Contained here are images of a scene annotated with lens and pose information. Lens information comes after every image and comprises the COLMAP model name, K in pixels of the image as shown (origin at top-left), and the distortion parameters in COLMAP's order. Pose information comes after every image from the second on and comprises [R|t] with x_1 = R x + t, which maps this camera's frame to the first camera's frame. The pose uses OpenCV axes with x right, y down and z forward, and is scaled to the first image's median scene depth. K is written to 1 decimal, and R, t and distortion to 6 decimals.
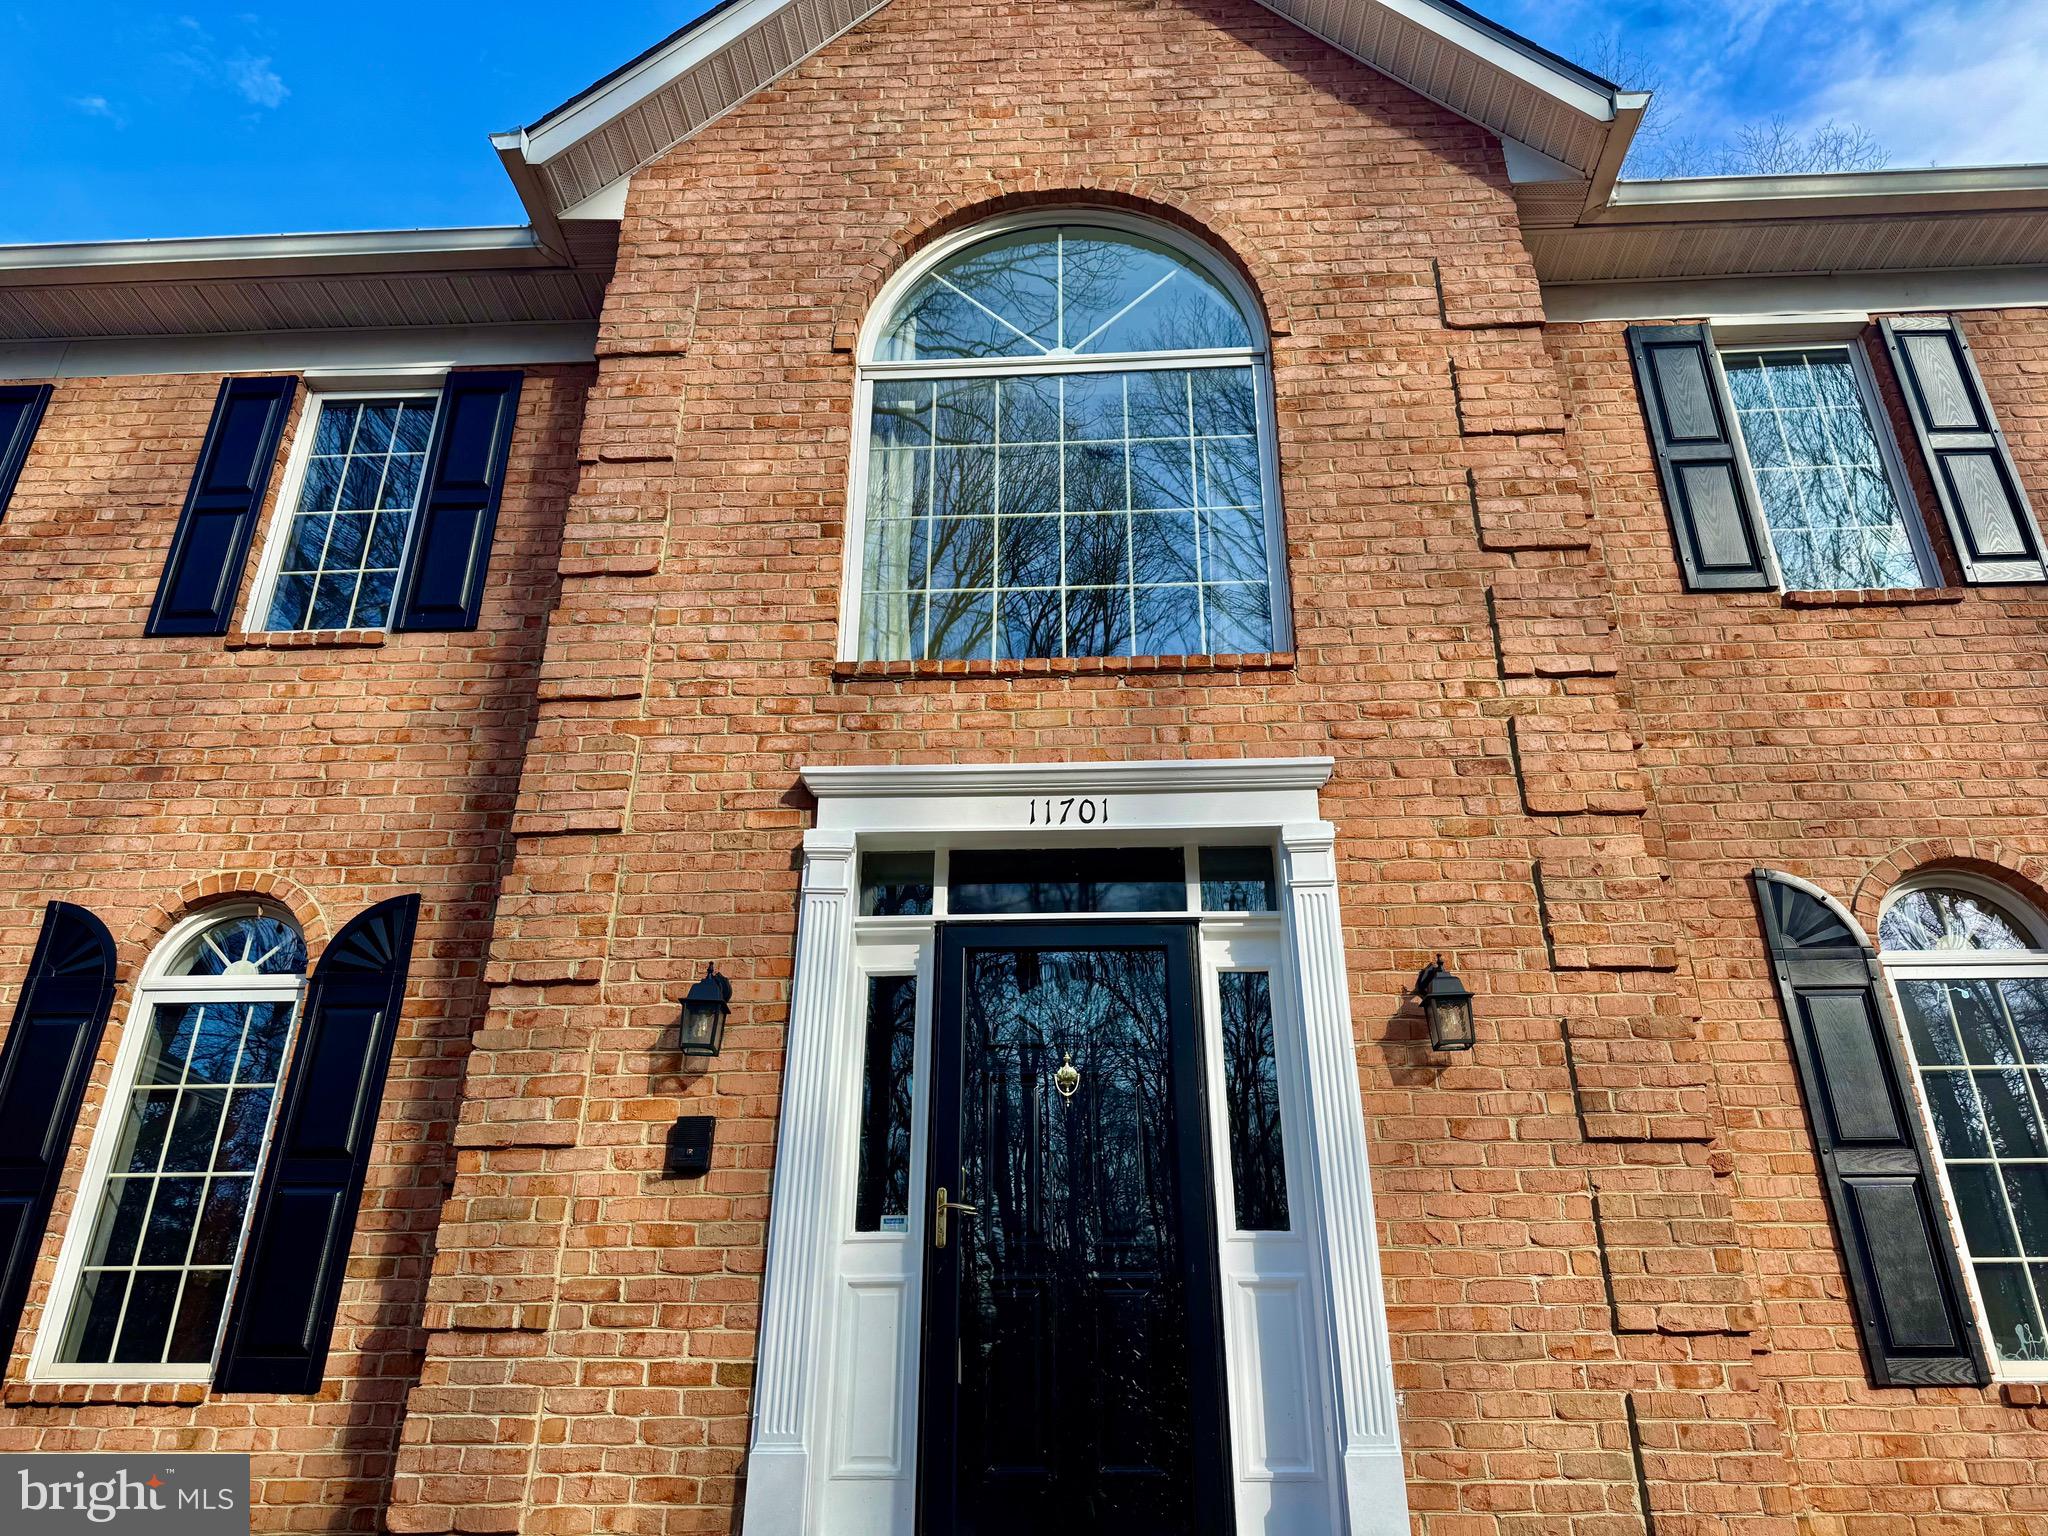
lens RADIAL K [[1439.9, 0, 1021.4], [0, 1439.9, 776.1], [0, 0, 1]] dist [0.067802, -0.073146]
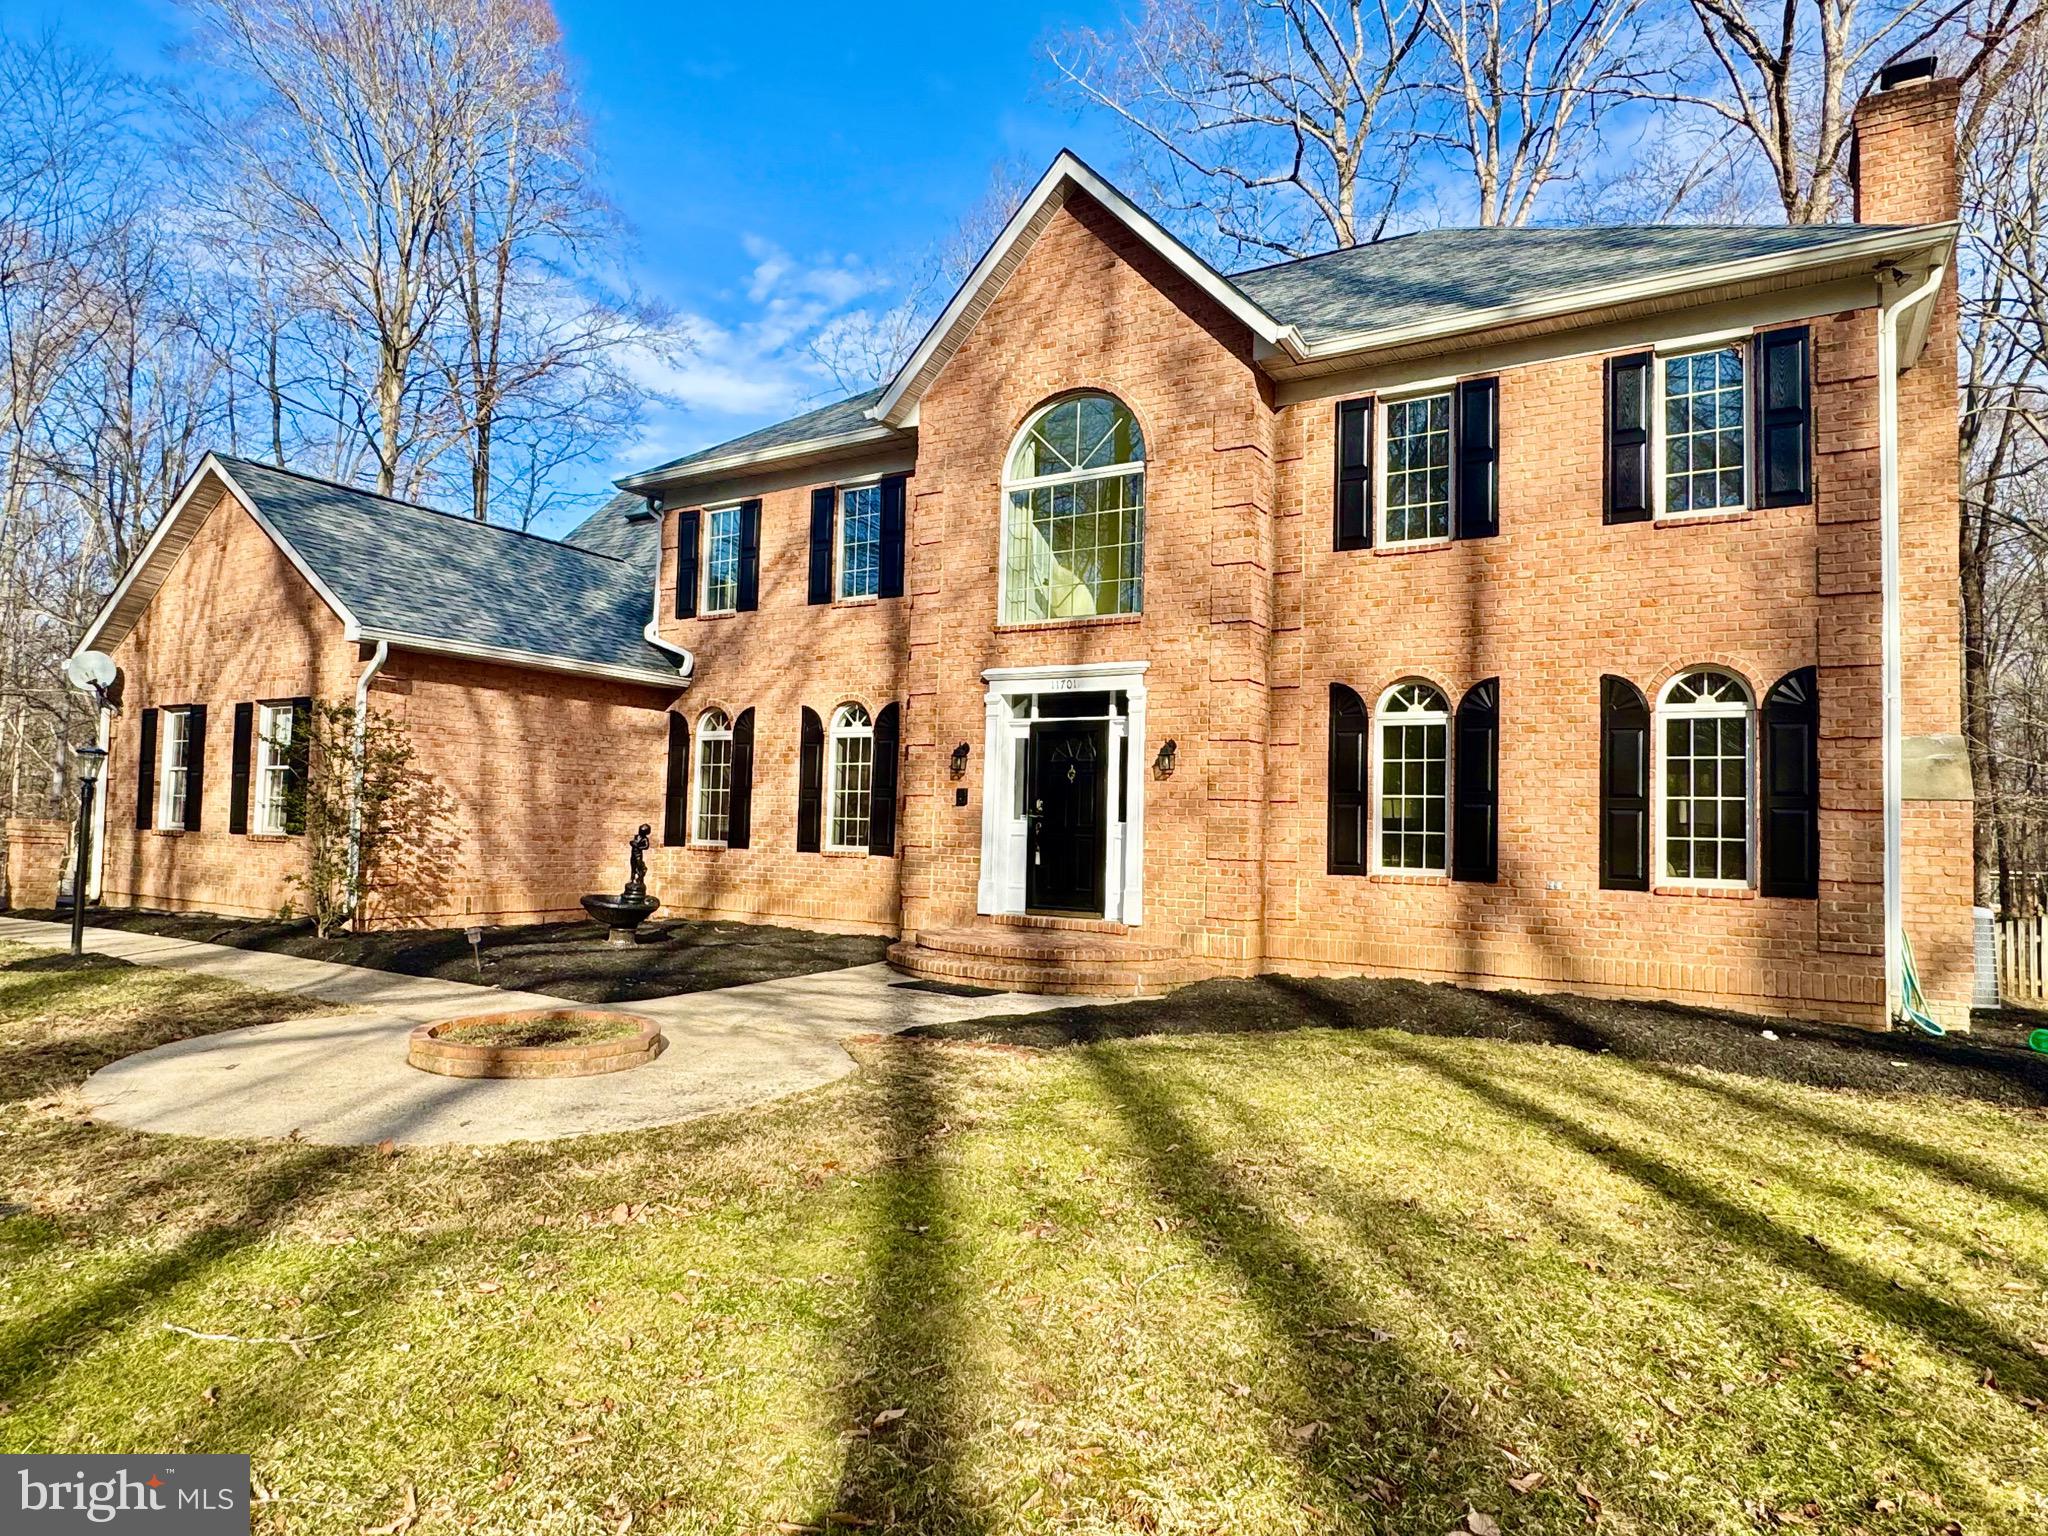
lens RADIAL K [[1201.5, 0, 1025.3], [0, 1201.5, 770.0], [0, 0, 1]] dist [0.004668, -0.002699]
pose [[0.876433, -0.003691, -0.481509, 1.022824], [0.189654, 0.921788, 0.338138, -0.587914], [0.442602, -0.387676, 0.808586, -0.944643]]
